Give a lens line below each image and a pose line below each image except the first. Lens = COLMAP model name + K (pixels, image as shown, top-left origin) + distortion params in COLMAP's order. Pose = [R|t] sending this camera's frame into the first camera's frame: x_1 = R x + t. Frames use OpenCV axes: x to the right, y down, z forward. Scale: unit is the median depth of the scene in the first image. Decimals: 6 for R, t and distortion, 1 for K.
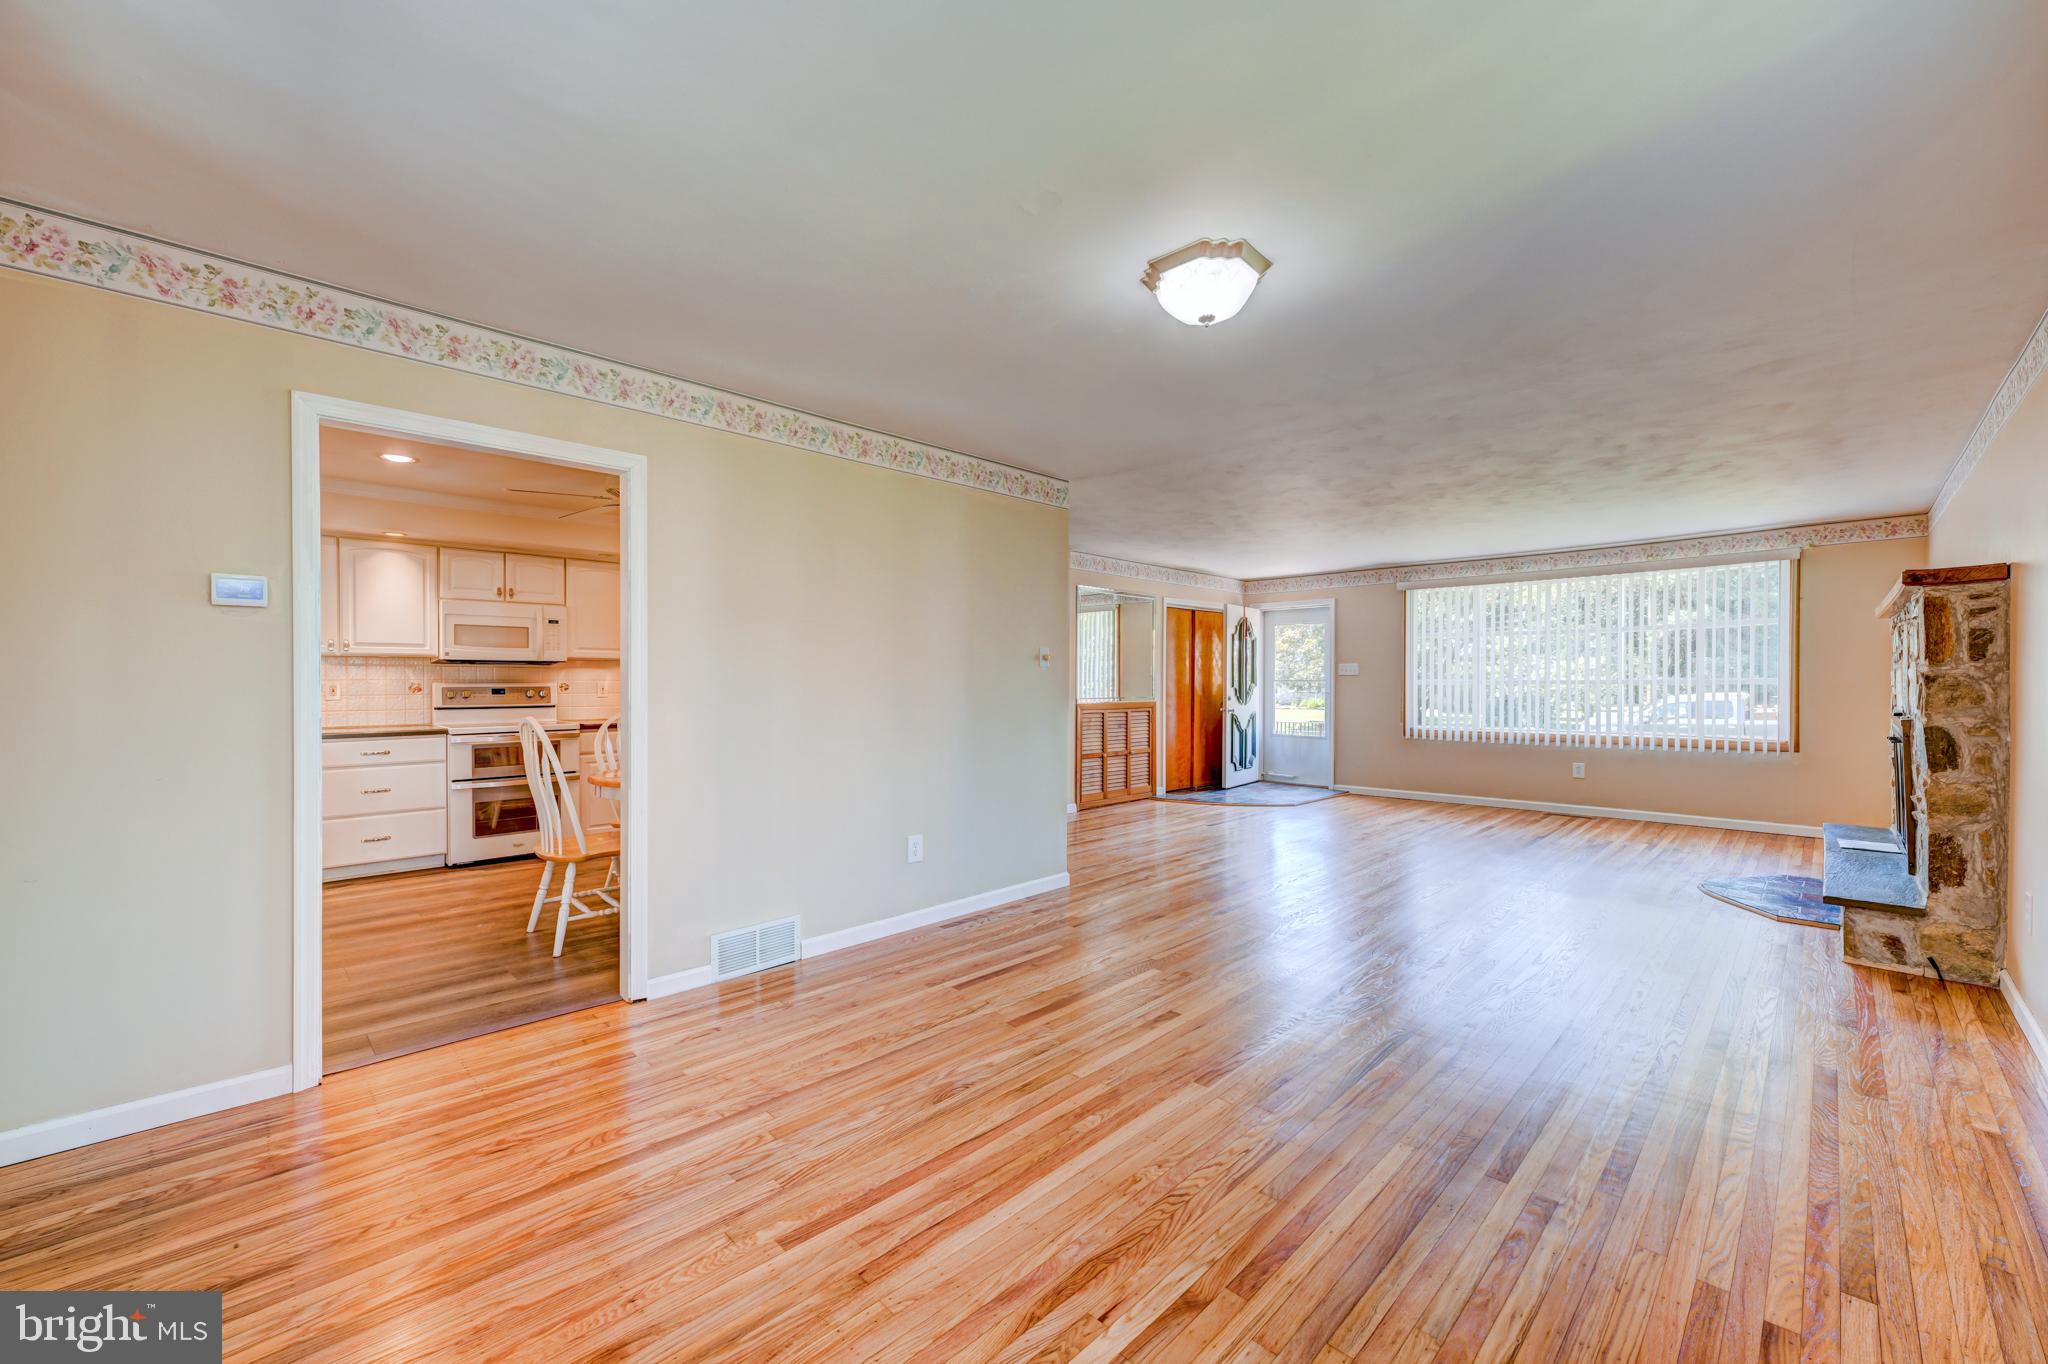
lens RADIAL K [[803.3, 0, 1031.8], [0, 803.3, 686.4], [0, 0, 1]] dist [-0.005633, 0.000074]
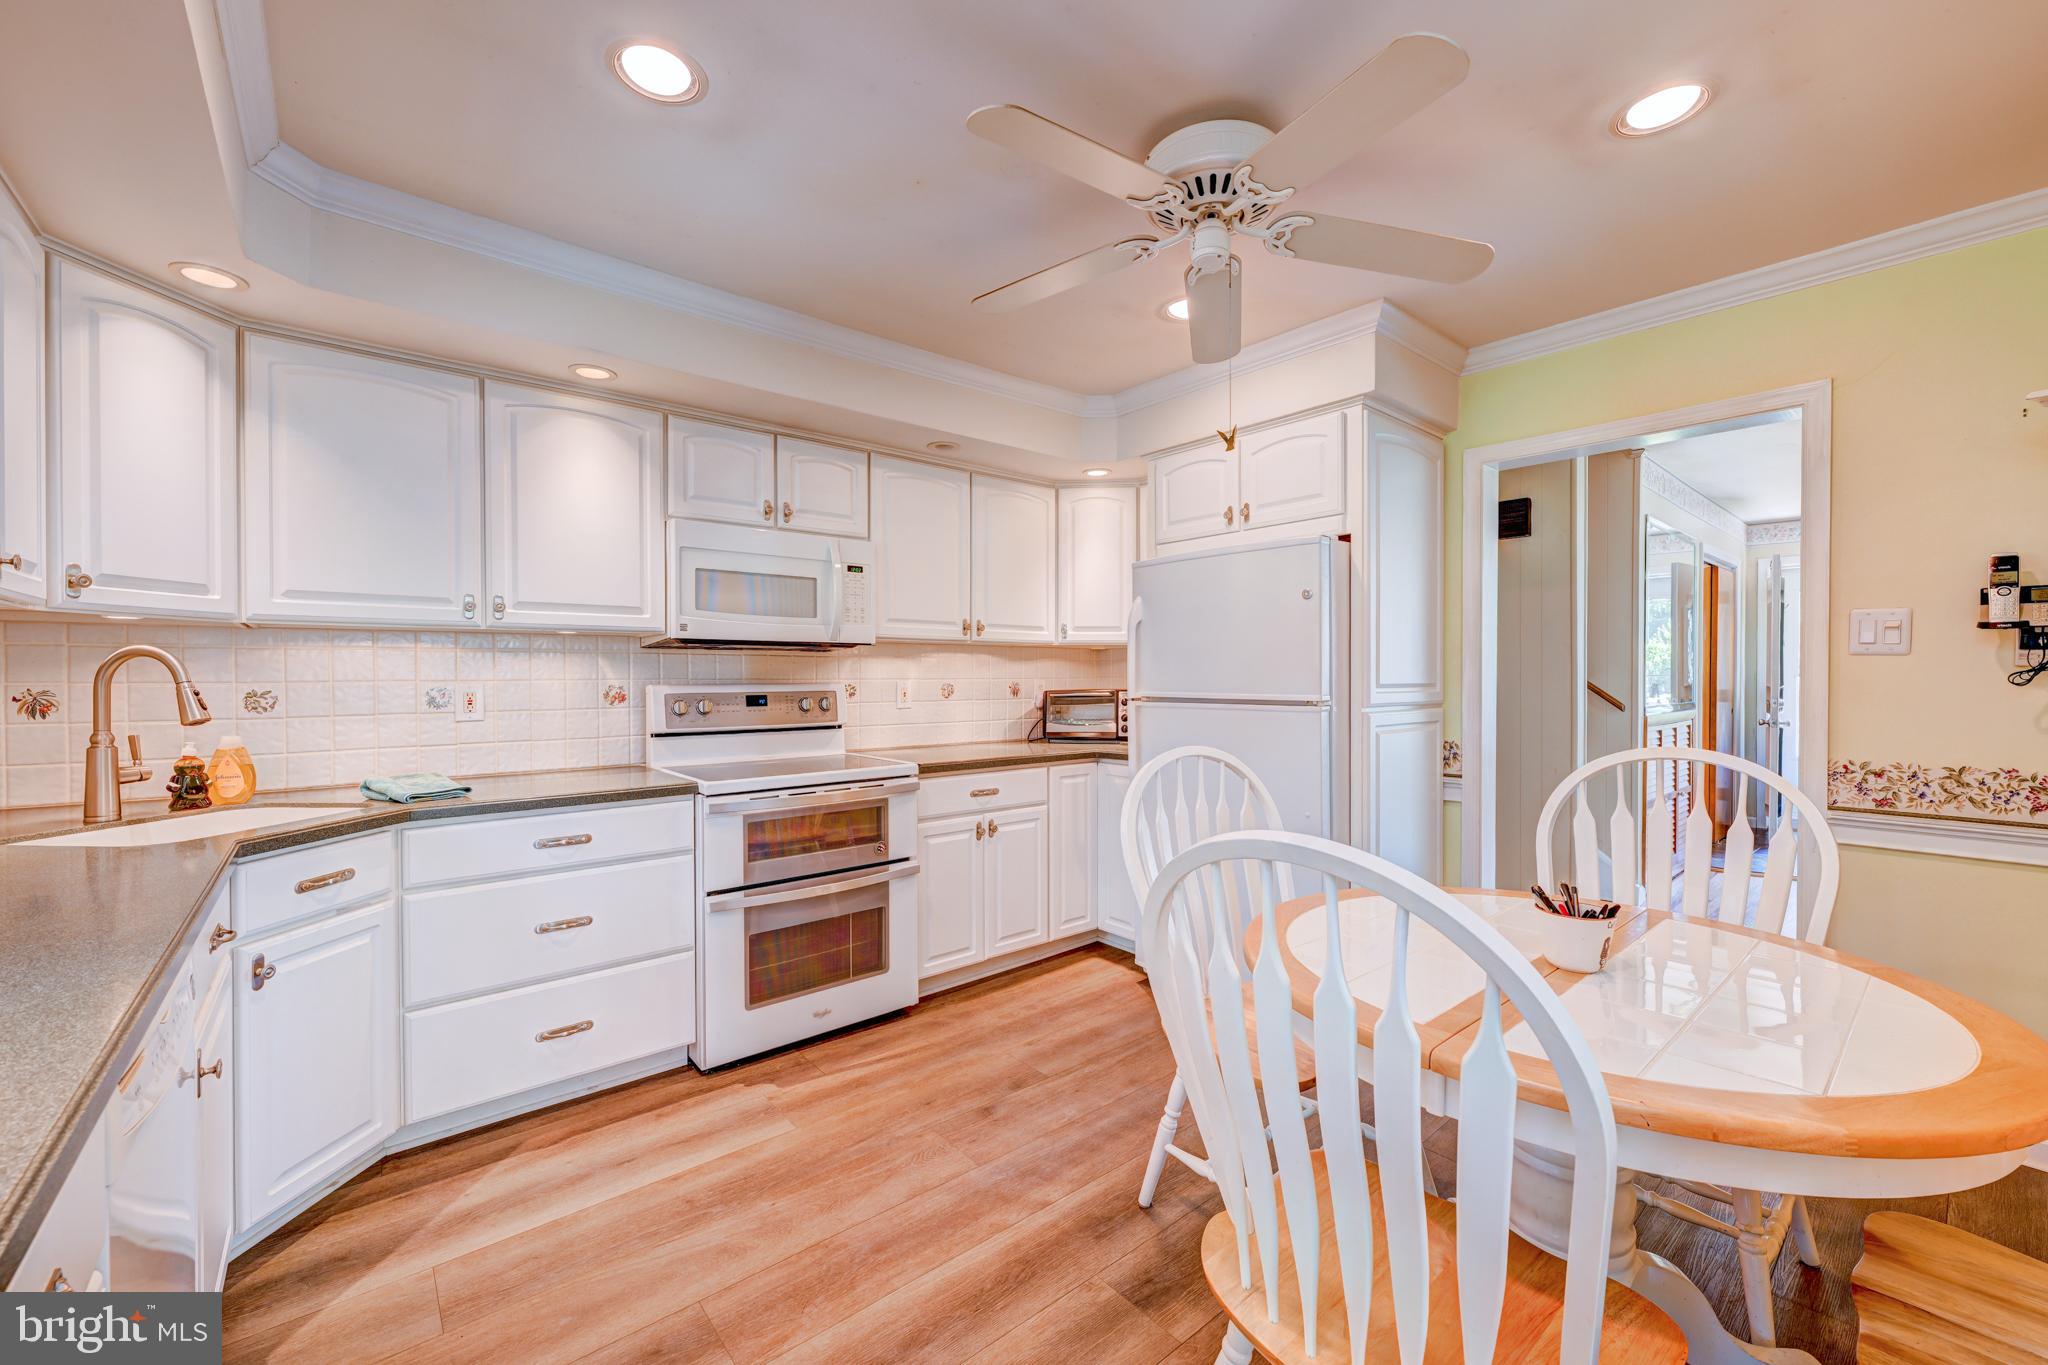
lens RADIAL K [[818.9, 0, 1031.1], [0, 818.9, 683.6], [0, 0, 1]] dist [-0.002329, -0.000102]
pose [[0.996068, -0.002387, -0.088554, -0.579995], [0.002590, 0.999994, 0.002179, -0.007583], [0.088549, -0.002400, 0.996069, 0.632880]]
